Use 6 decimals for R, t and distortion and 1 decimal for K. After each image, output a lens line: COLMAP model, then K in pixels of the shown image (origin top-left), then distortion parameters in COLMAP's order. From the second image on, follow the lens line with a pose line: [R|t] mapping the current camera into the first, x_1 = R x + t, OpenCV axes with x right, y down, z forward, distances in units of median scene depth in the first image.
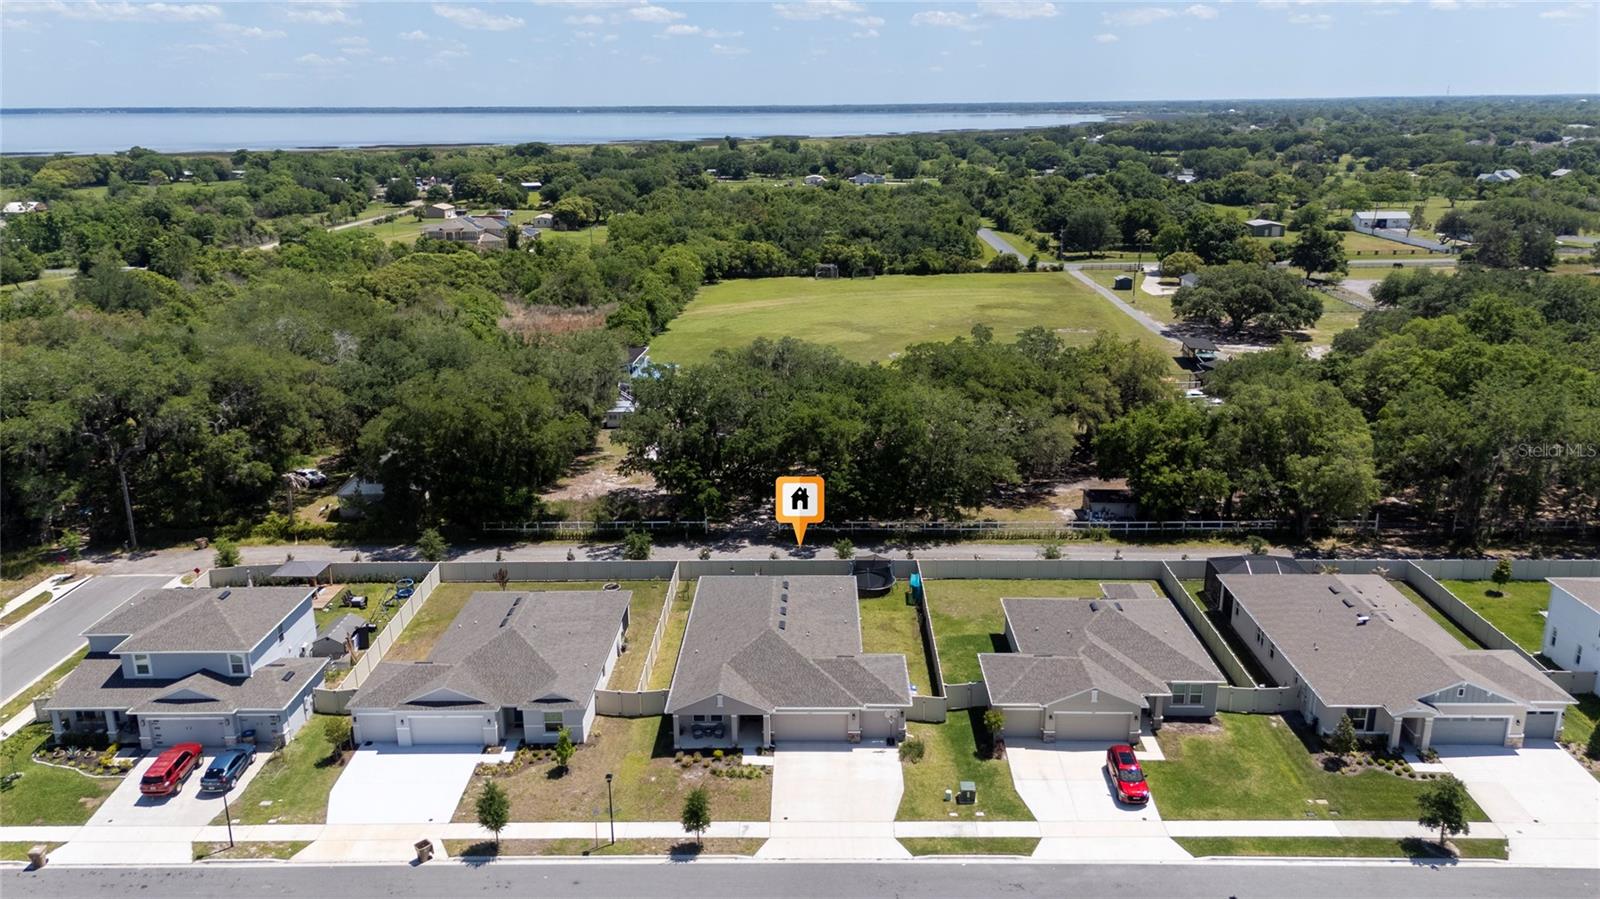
lens RADIAL K [[1200.2, 0, 800.0], [0, 1200.2, 449.5], [0, 0, 1]] dist [0.077256, -0.070650]
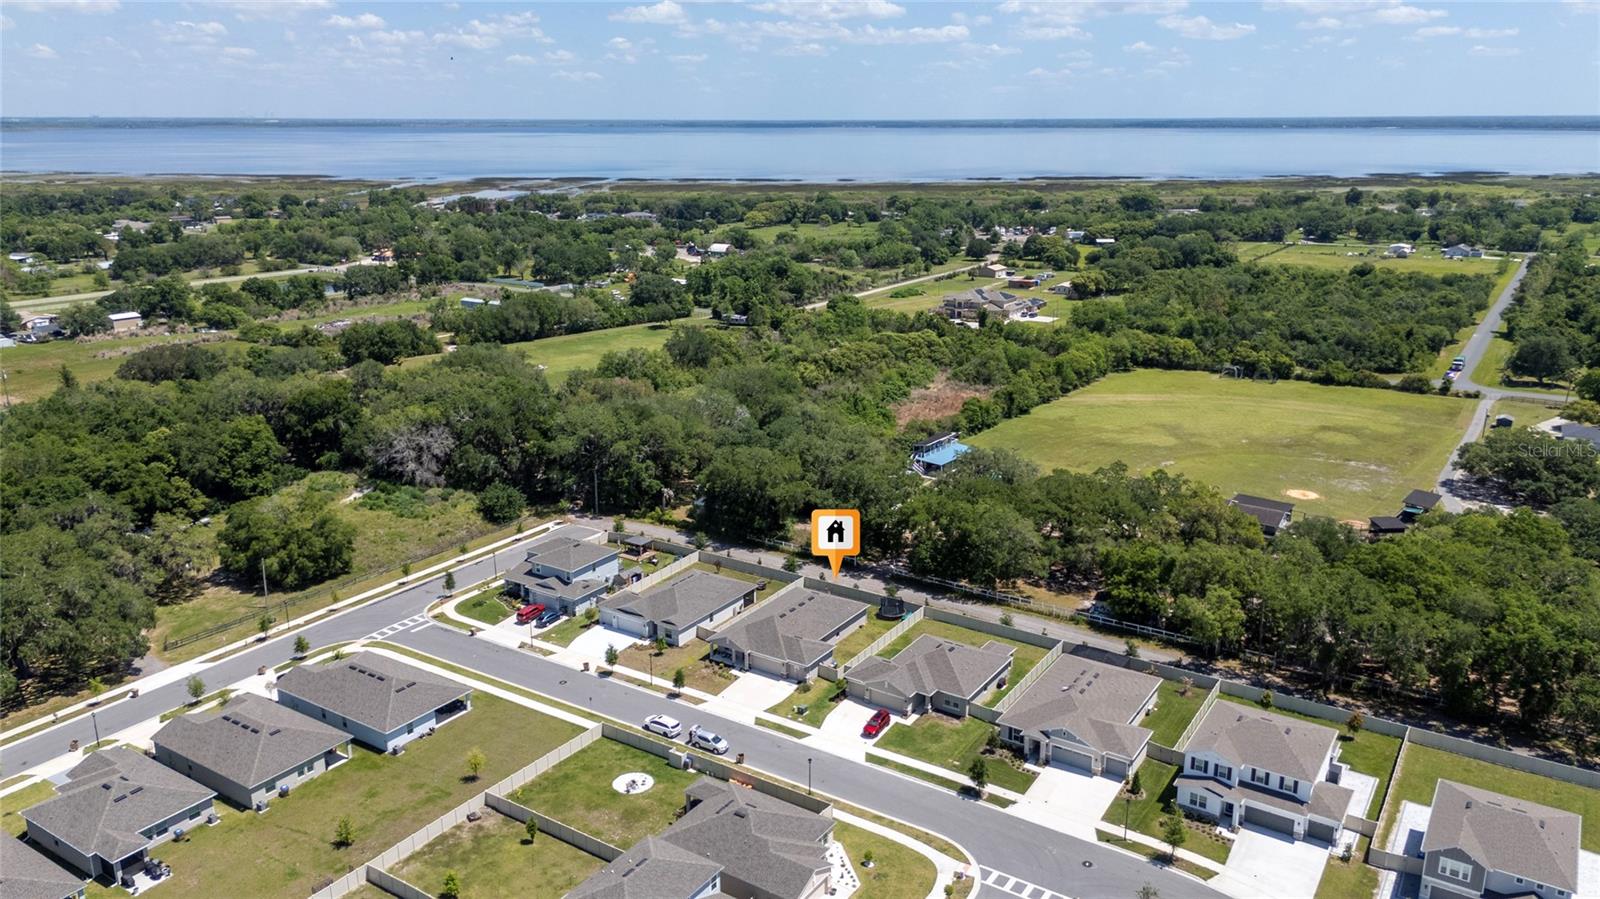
lens RADIAL K [[1160.5, 0, 795.5], [0, 1160.5, 480.1], [0, 0, 1]] dist [0.156690, -0.211598]
pose [[0.848024, 0.168805, -0.502356, 0.719954], [-0.157110, 0.985380, 0.065898, -0.158505], [0.506135, 0.023042, 0.862146, -0.501879]]
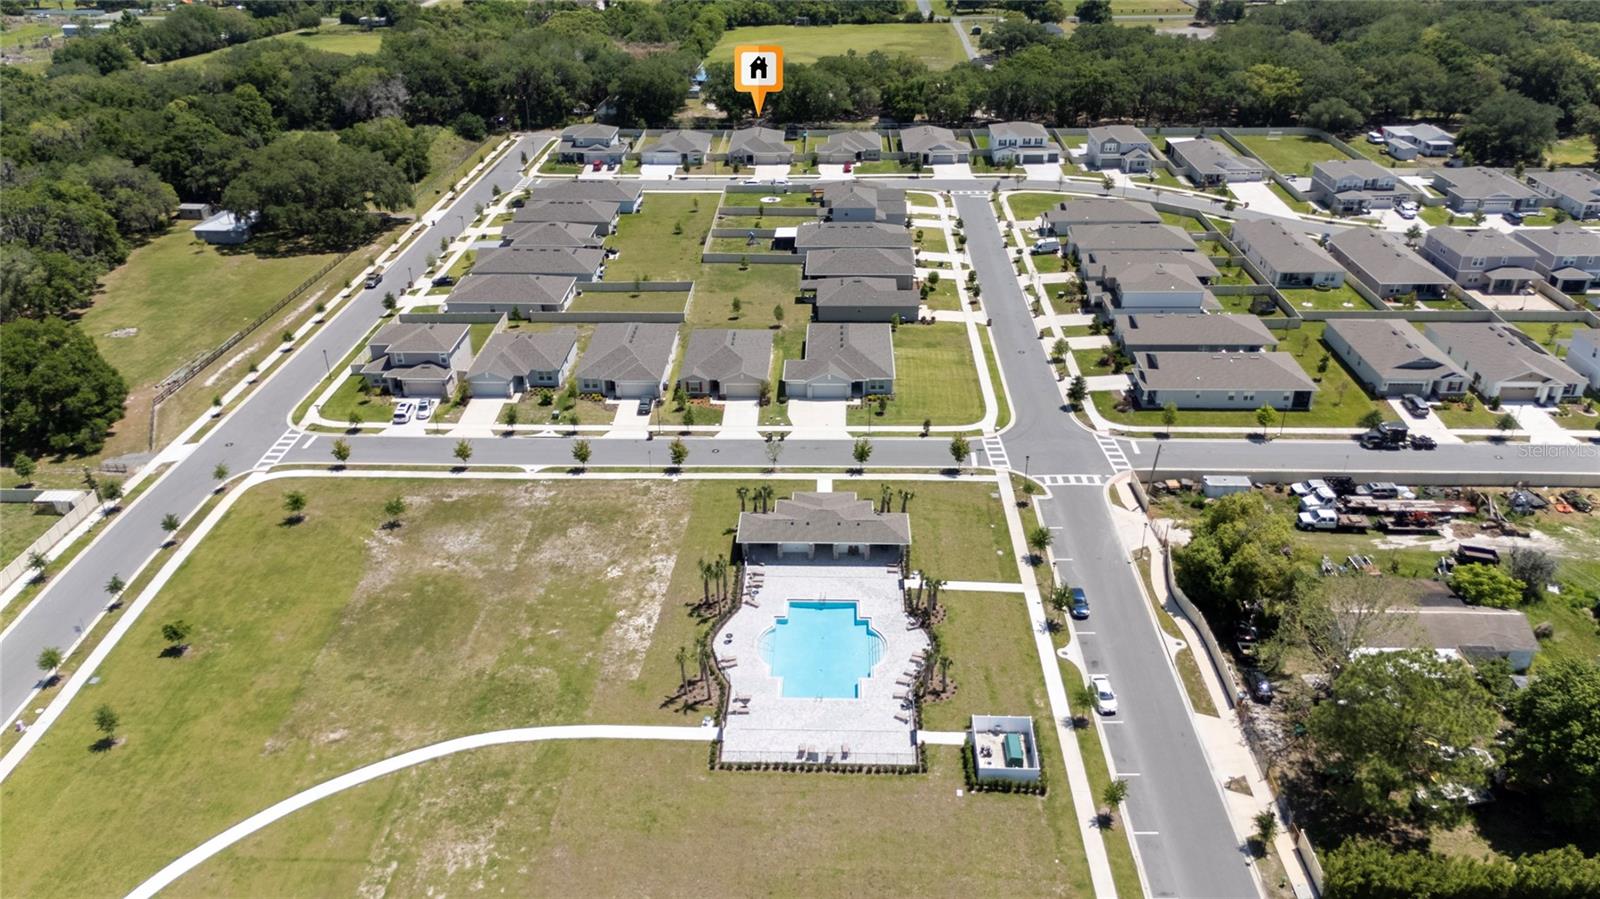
lens RADIAL K [[1200.2, 0, 800.0], [0, 1200.2, 449.5], [0, 0, 1]] dist [0.077256, -0.070650]
pose [[0.999934, 0.006775, -0.009255, 0.109001], [-0.004835, 0.980686, 0.195531, 0.274544], [0.010401, -0.195473, 0.980654, -1.996299]]
